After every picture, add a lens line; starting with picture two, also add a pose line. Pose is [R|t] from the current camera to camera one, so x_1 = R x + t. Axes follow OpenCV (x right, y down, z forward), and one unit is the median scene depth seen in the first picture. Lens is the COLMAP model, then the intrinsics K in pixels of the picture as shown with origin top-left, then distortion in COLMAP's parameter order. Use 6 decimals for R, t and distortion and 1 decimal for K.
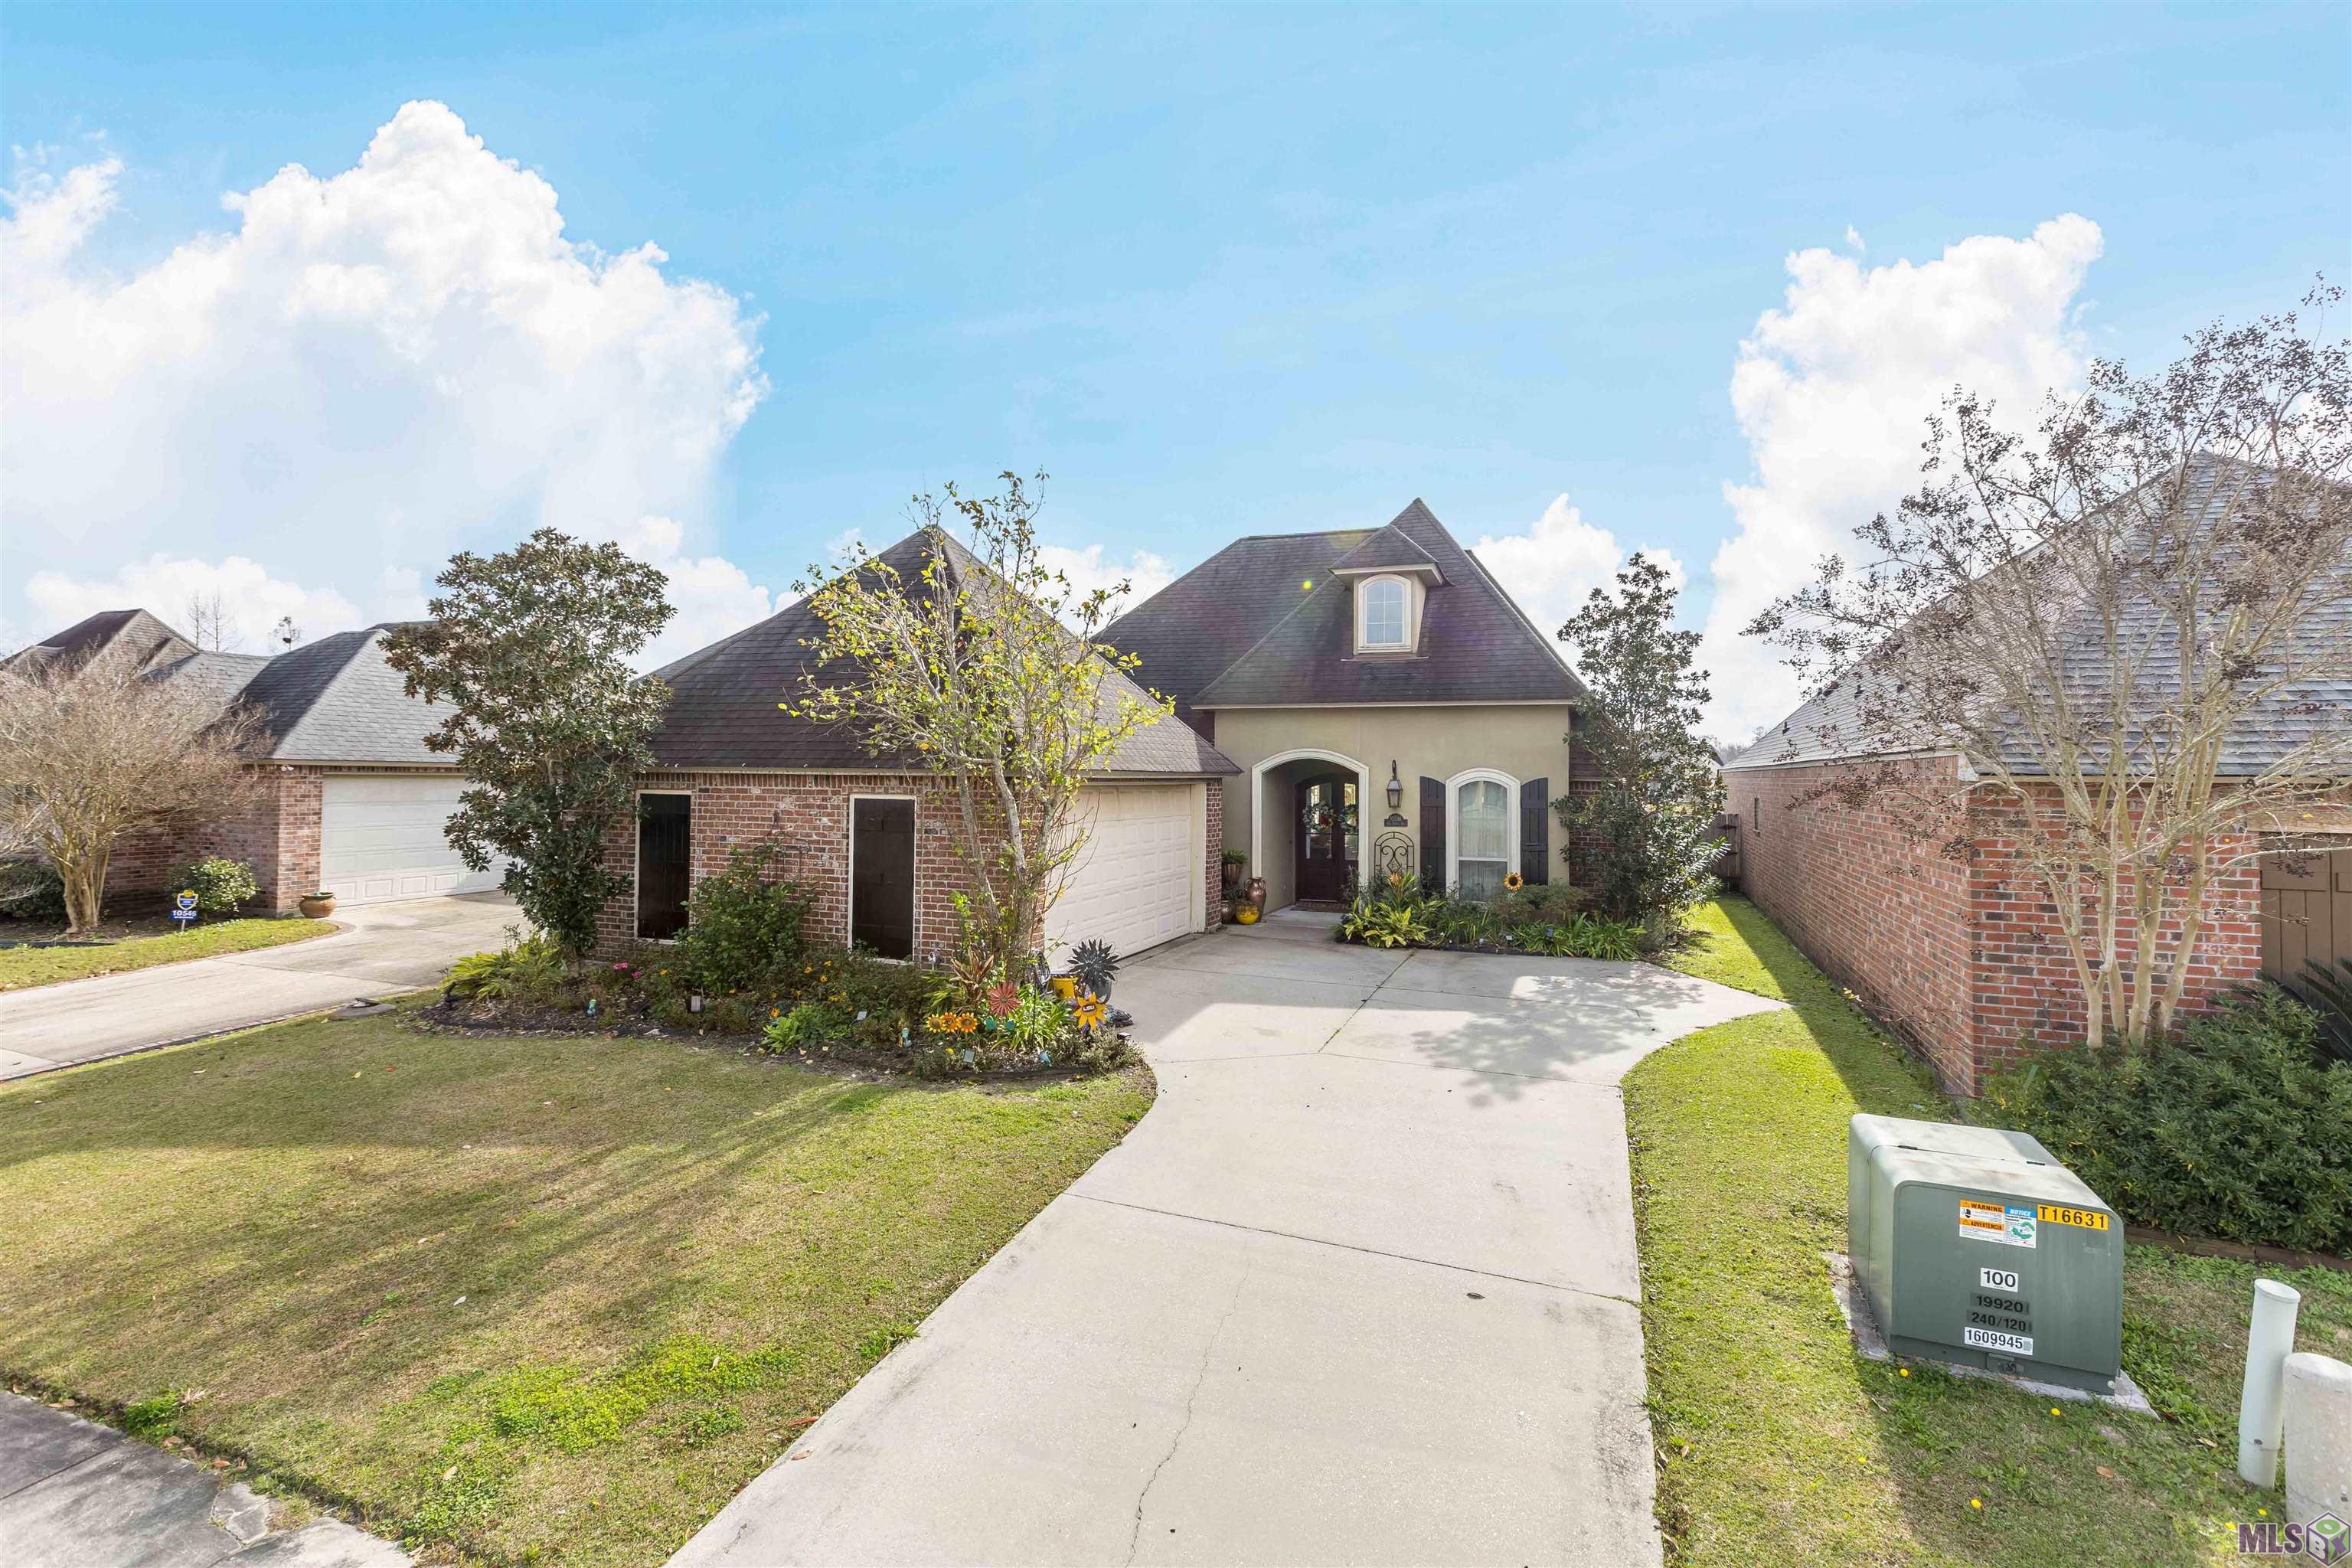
lens RADIAL K [[1074.9, 0, 1184.1], [0, 1074.9, 781.7], [0, 0, 1]] dist [0.003915, 0.000659]
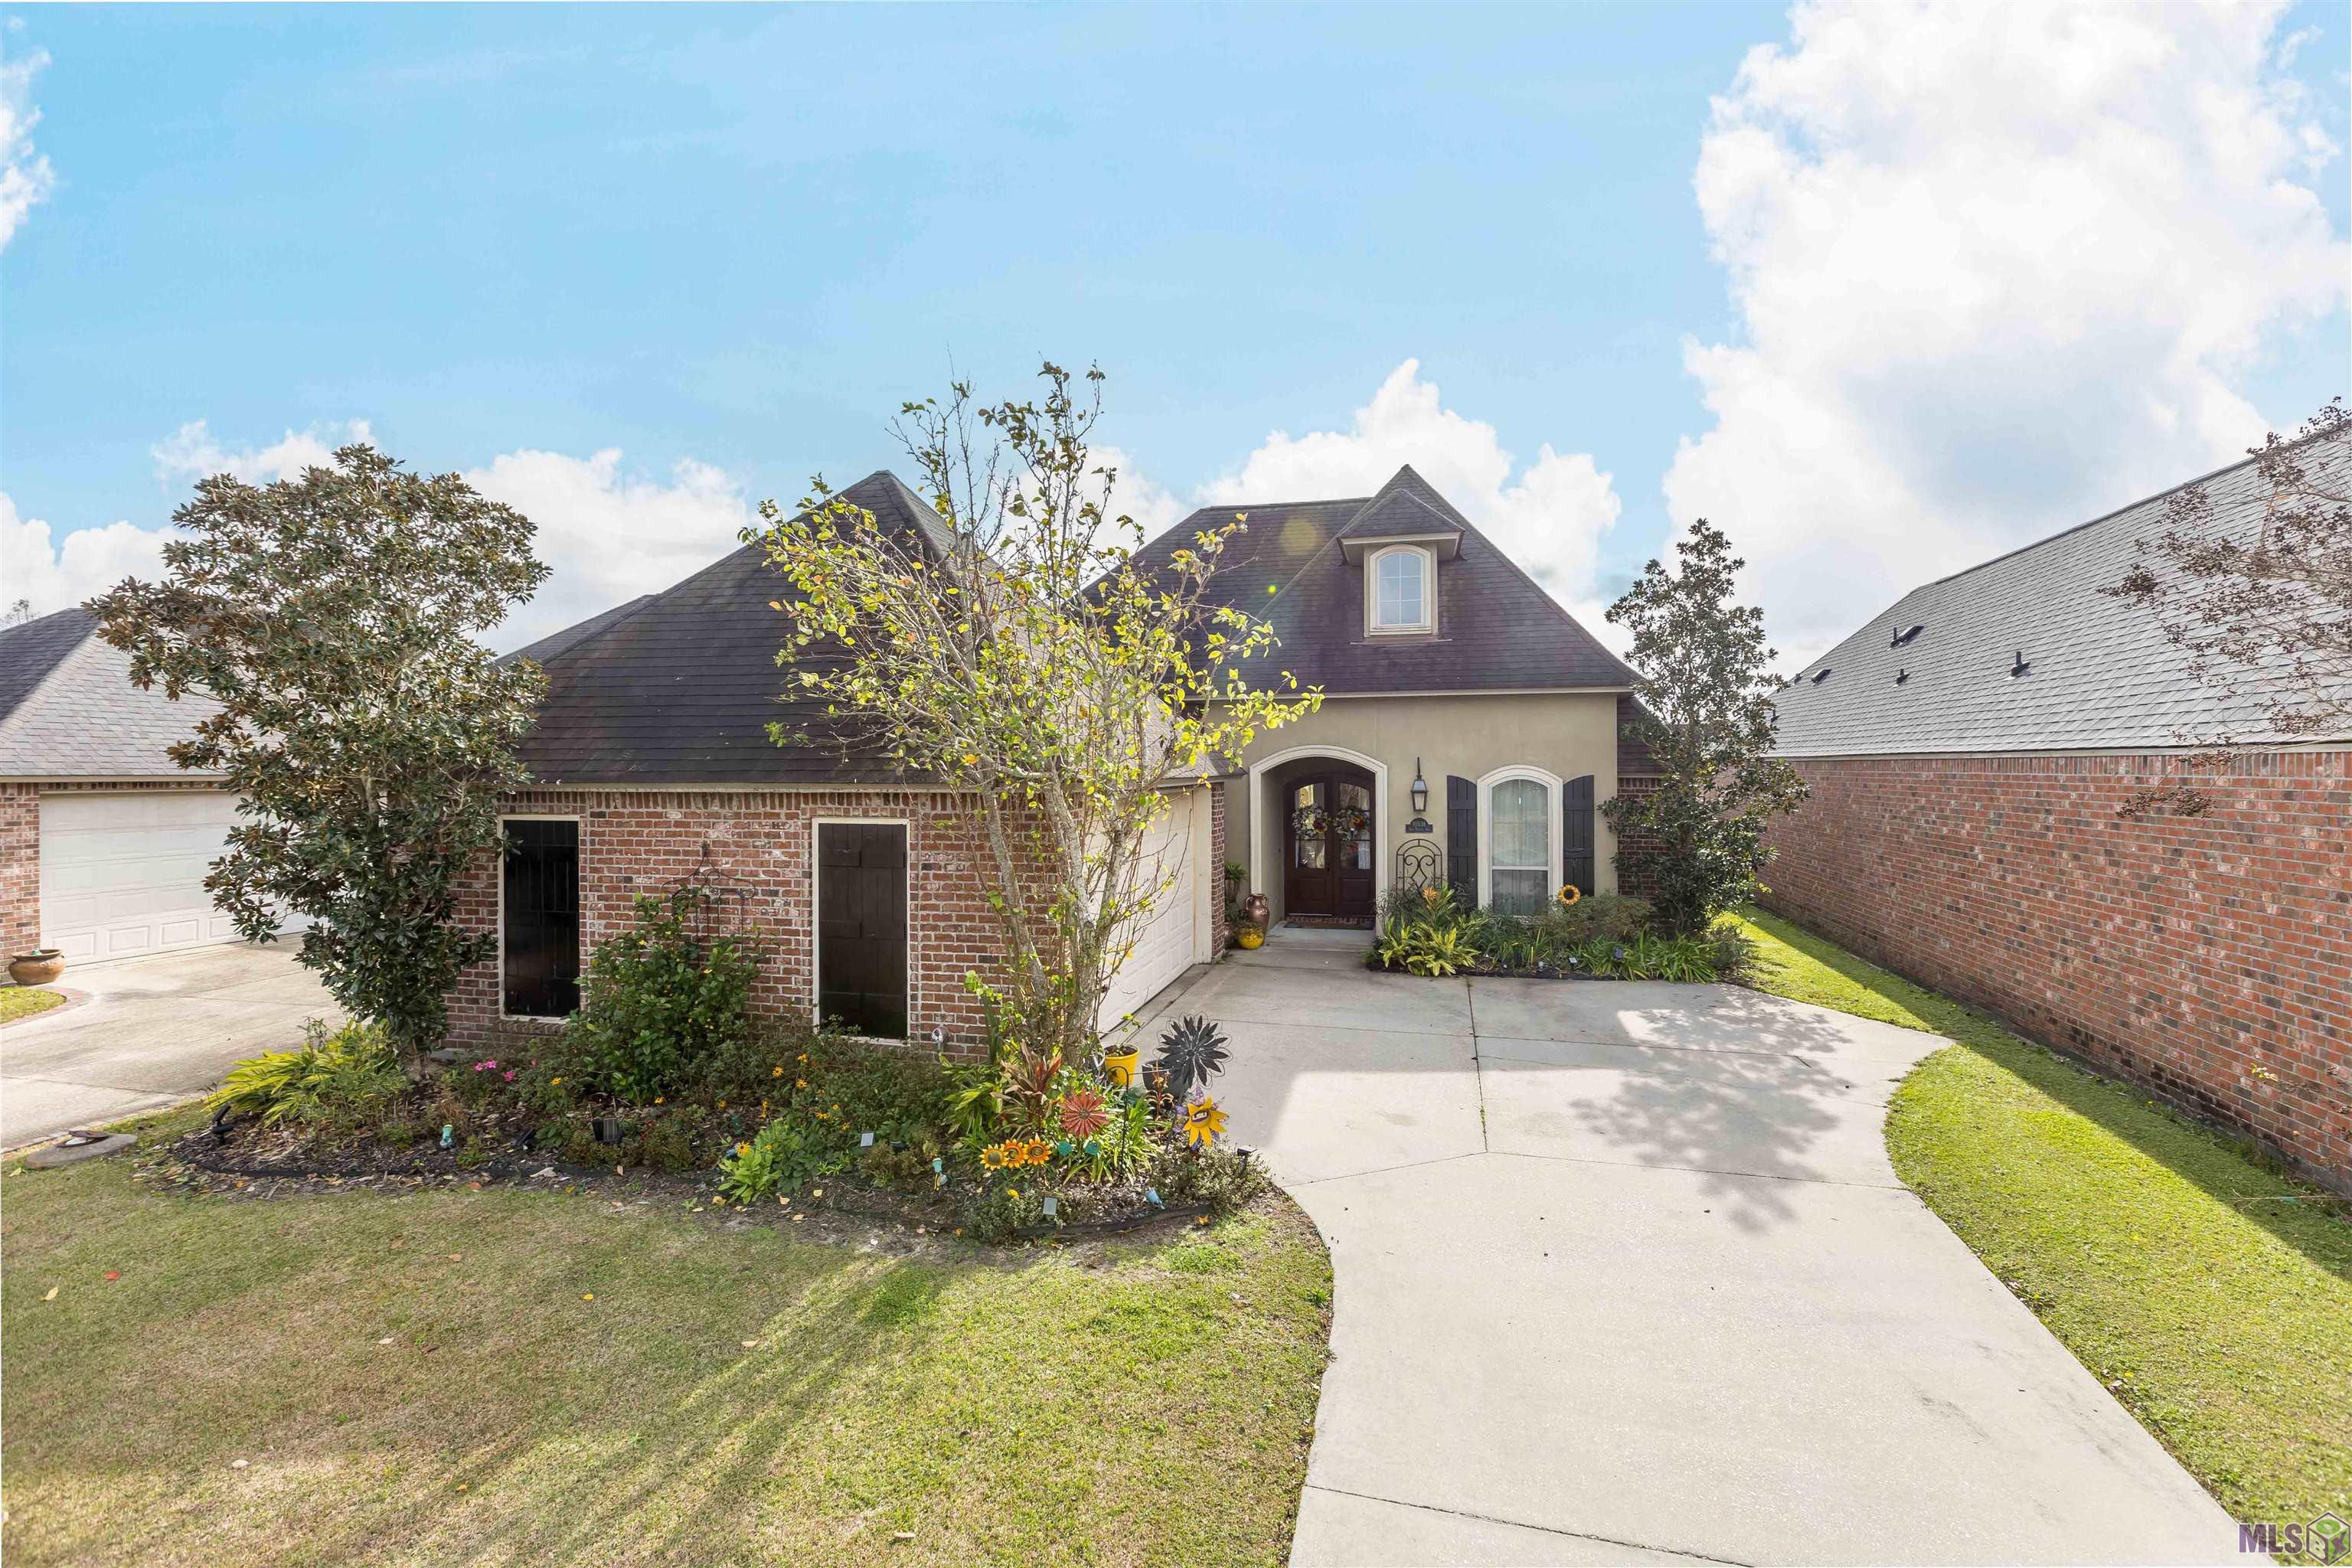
lens RADIAL K [[1041.4, 0, 1175.3], [0, 1041.4, 791.9], [0, 0, 1]] dist [0.001170, -0.000228]
pose [[0.991324, -0.017920, 0.130214, -0.155366], [0.015399, 0.999674, 0.020343, -0.016747], [-0.130536, -0.018162, 0.991277, 0.256357]]
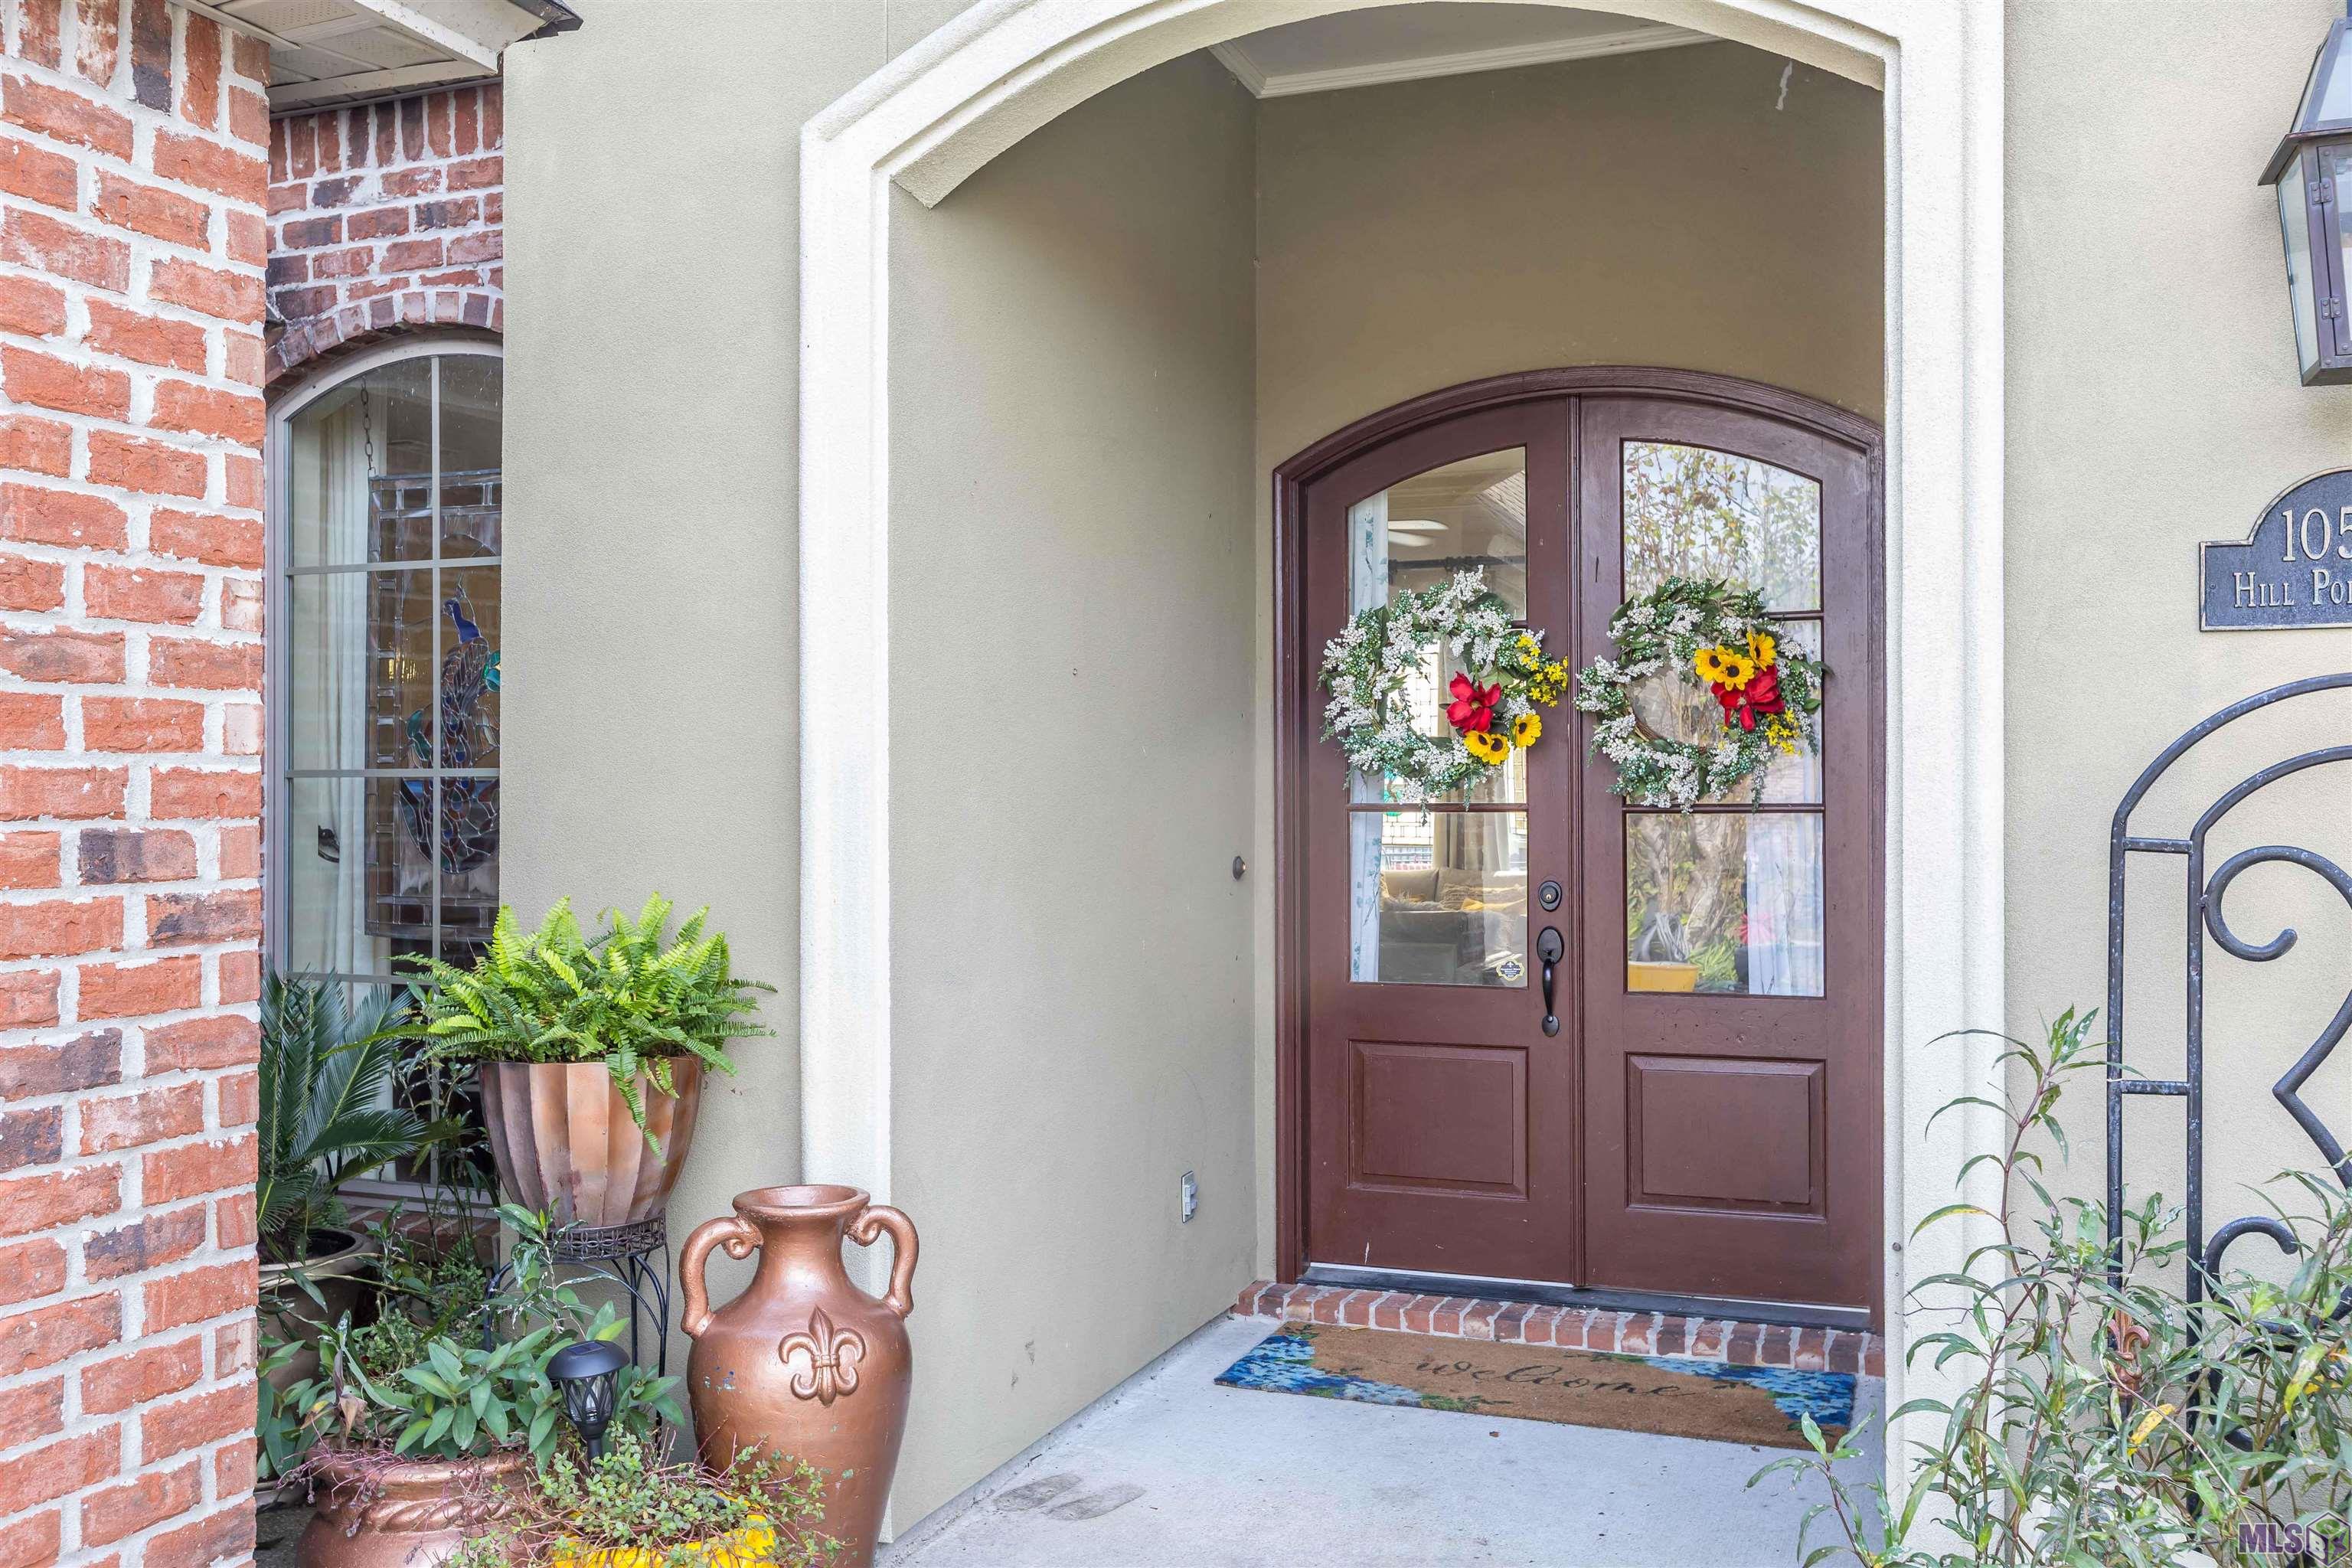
lens RADIAL K [[2103.3, 0, 1176.0], [0, 2103.3, 784.0], [0, 0, 1]] dist [0.002136, 0.000741]
pose [[0.999787, -0.014668, 0.014541, 0.144706], [0.014714, 0.999887, -0.003030, 0.074482], [-0.014495, 0.003243, 0.999890, 1.172417]]
